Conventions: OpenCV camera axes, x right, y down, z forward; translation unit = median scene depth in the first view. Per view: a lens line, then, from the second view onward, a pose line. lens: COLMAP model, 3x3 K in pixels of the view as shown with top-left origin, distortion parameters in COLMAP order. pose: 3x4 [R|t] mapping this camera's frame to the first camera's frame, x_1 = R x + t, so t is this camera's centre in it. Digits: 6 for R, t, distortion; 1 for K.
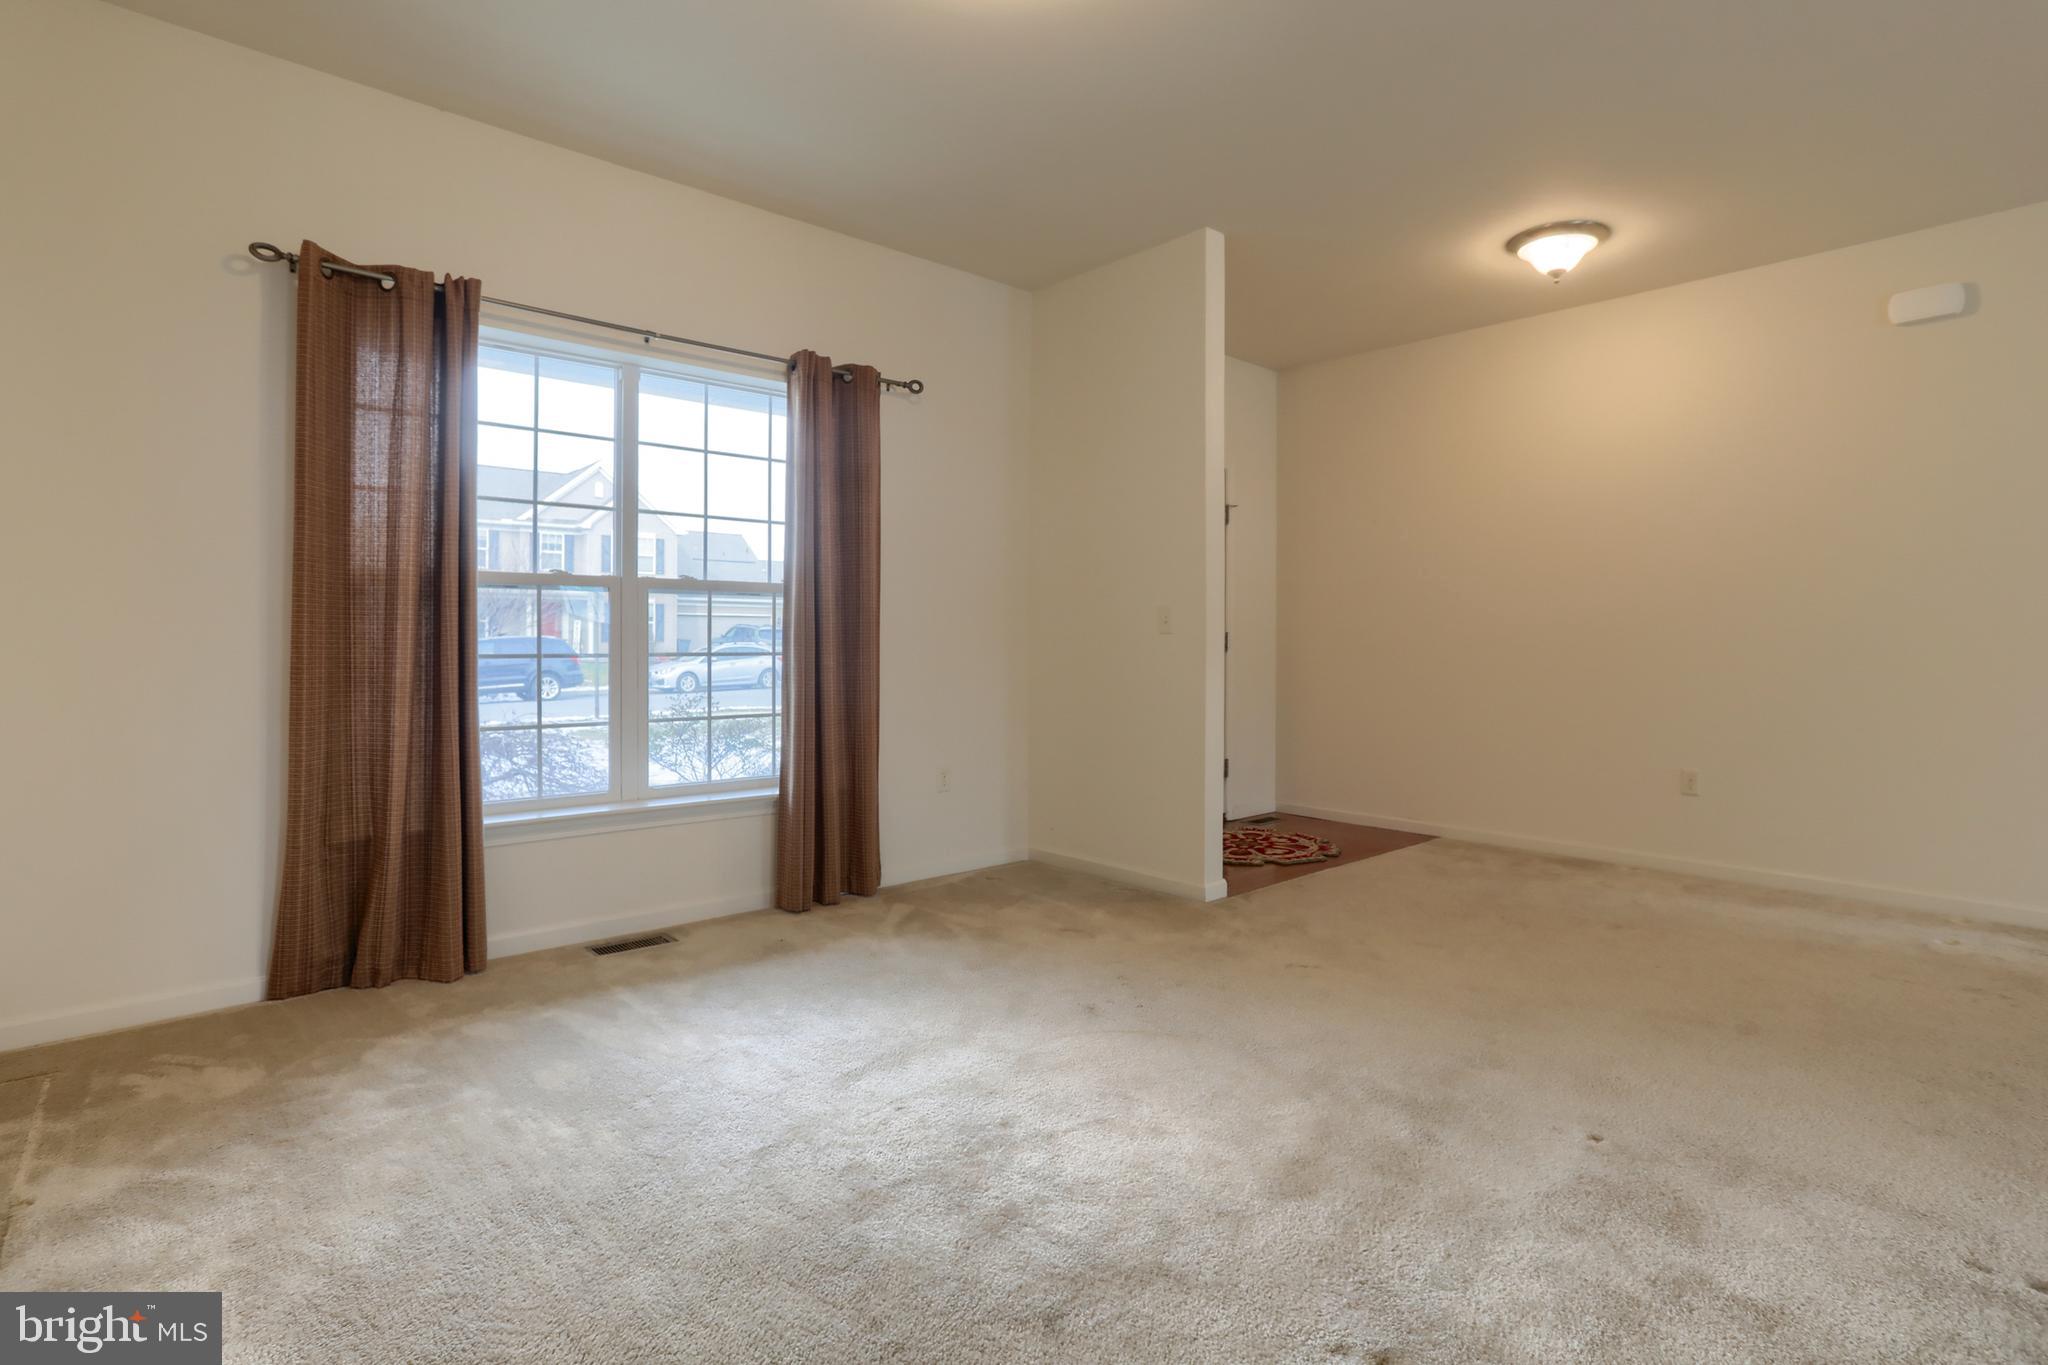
lens RADIAL K [[1032.0, 0, 1049.4], [0, 1032.0, 649.7], [0, 0, 1]] dist [-0.048776, 0.021935]
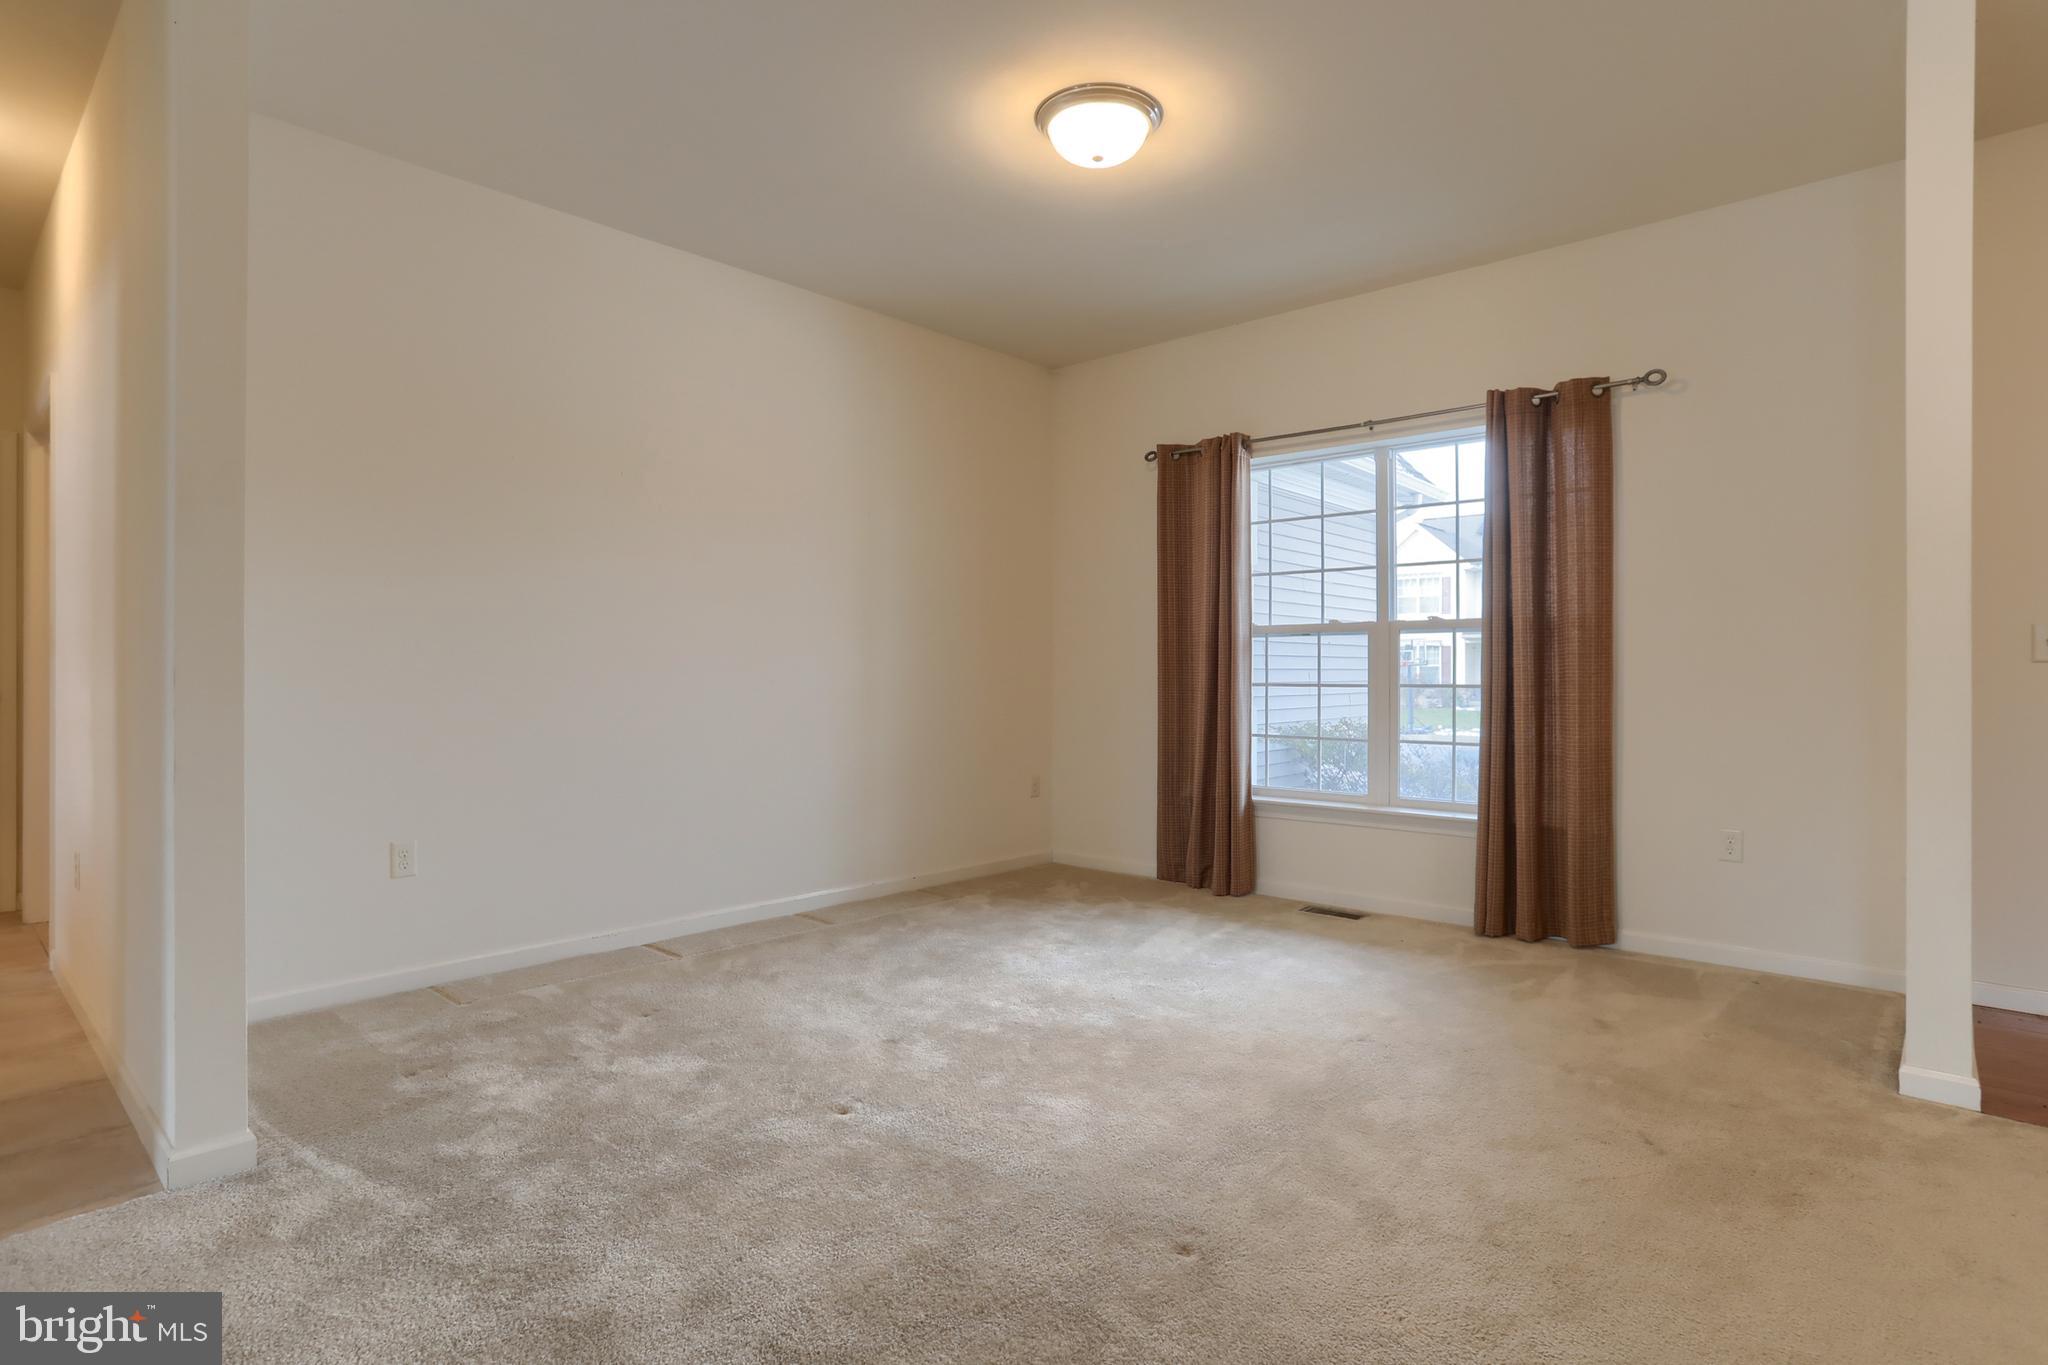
lens RADIAL K [[1032.0, 0, 1035.0], [0, 1032.0, 670.0], [0, 0, 1]] dist [-0.048776, 0.021935]
pose [[0.106679, -0.010485, -0.994238, 0.752336], [-0.010308, 0.999879, -0.011651, 0.005012], [0.994240, 0.011492, 0.106558, 0.451895]]
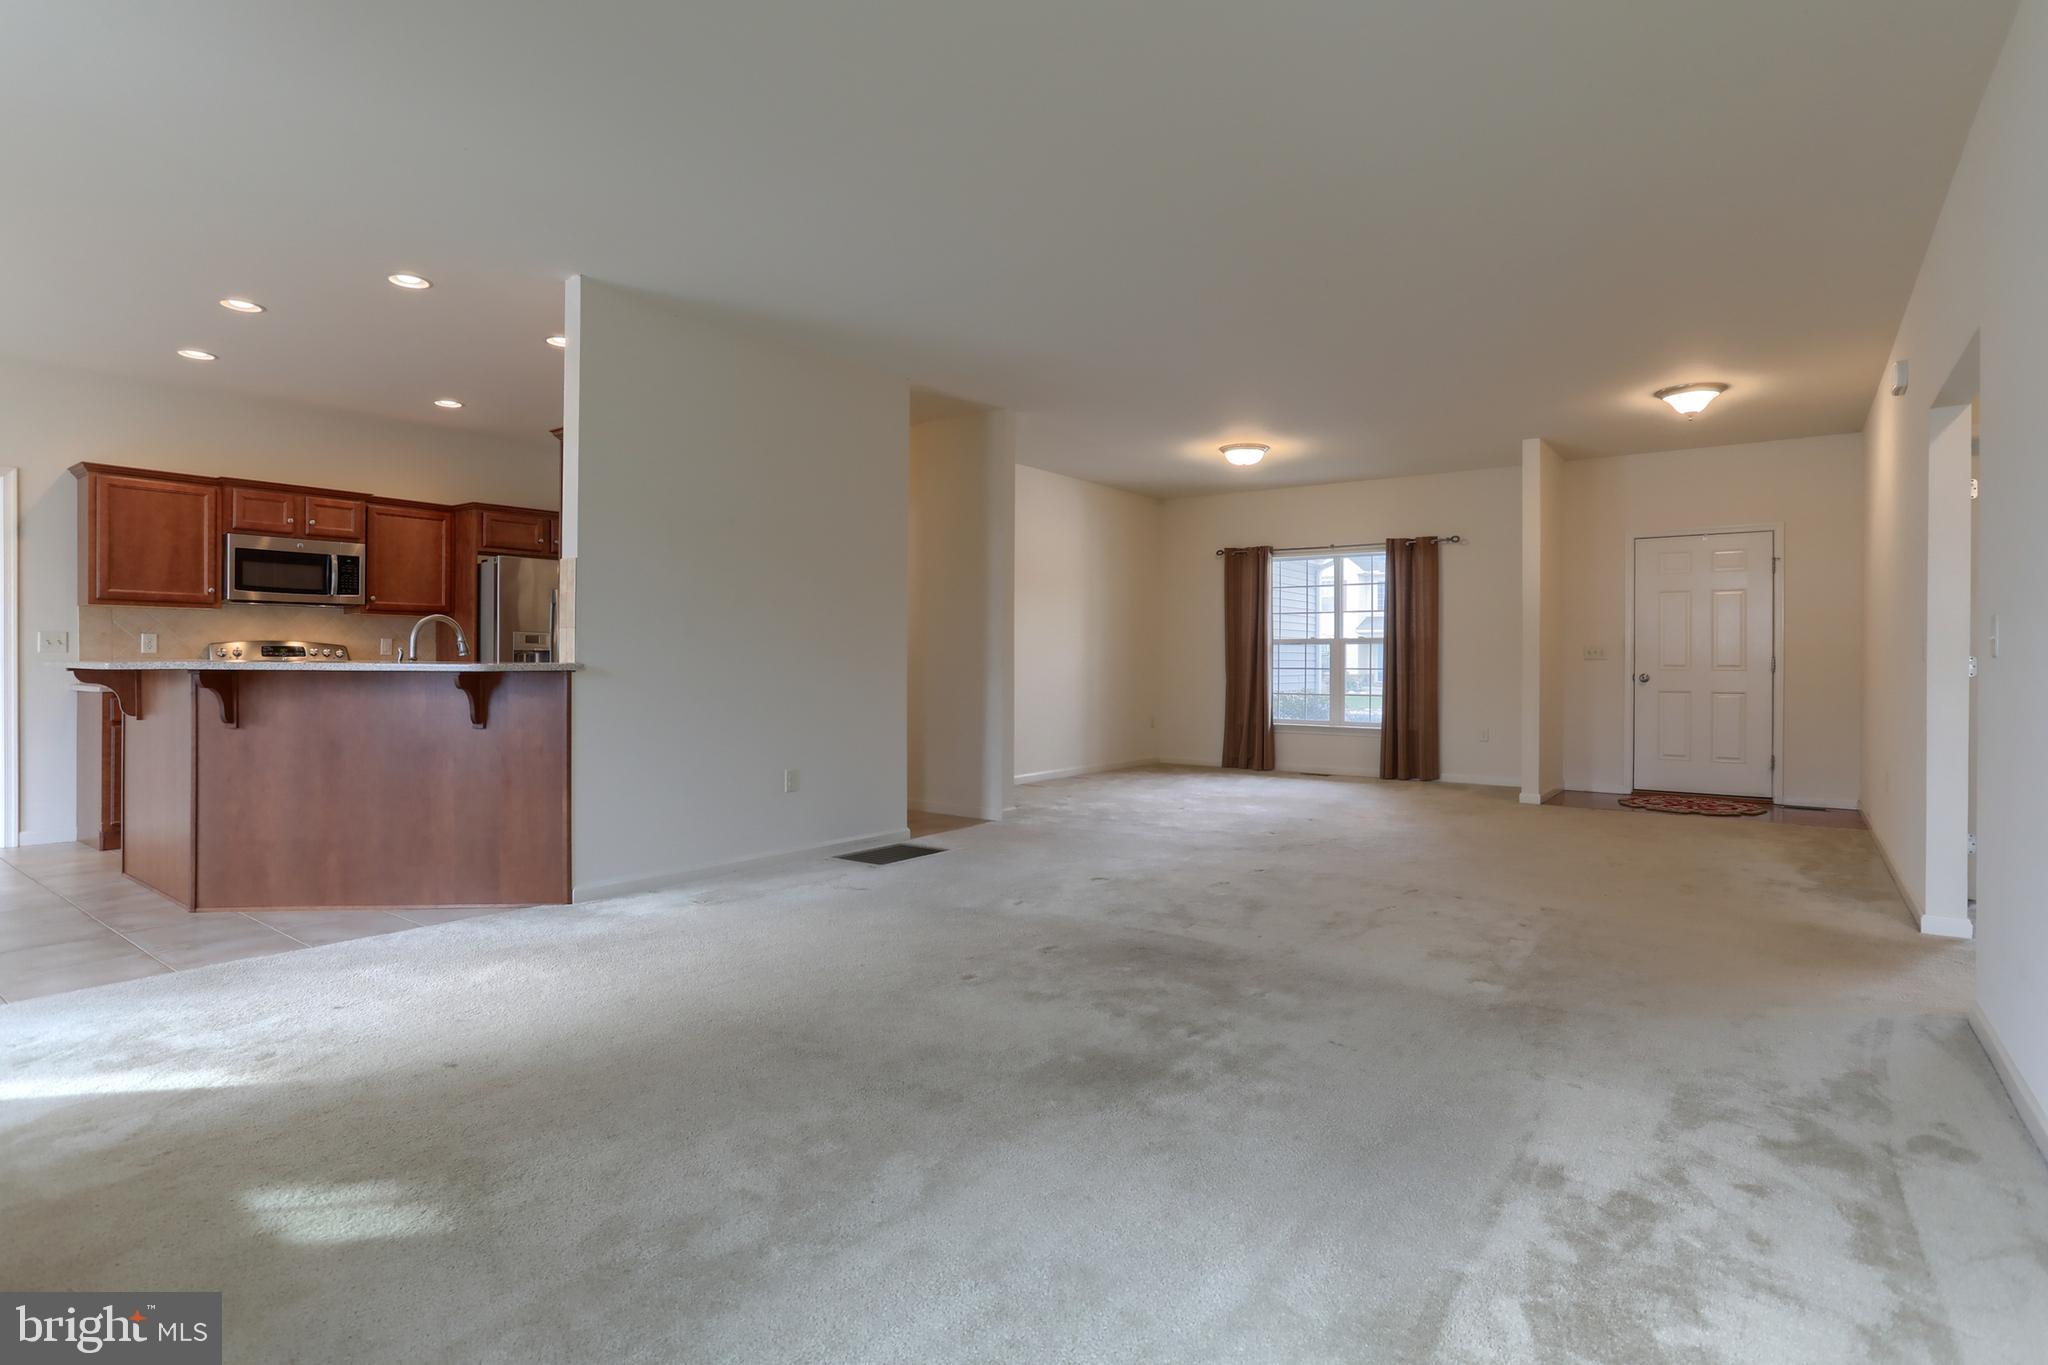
lens RADIAL K [[1032.0, 0, 1004.2], [0, 1032.0, 665.0], [0, 0, 1]] dist [-0.048776, 0.021935]
pose [[0.173445, -0.002465, -0.984840, 1.963106], [-0.011593, 0.999922, -0.004545, 0.016511], [0.984775, 0.012206, 0.173403, -0.267797]]
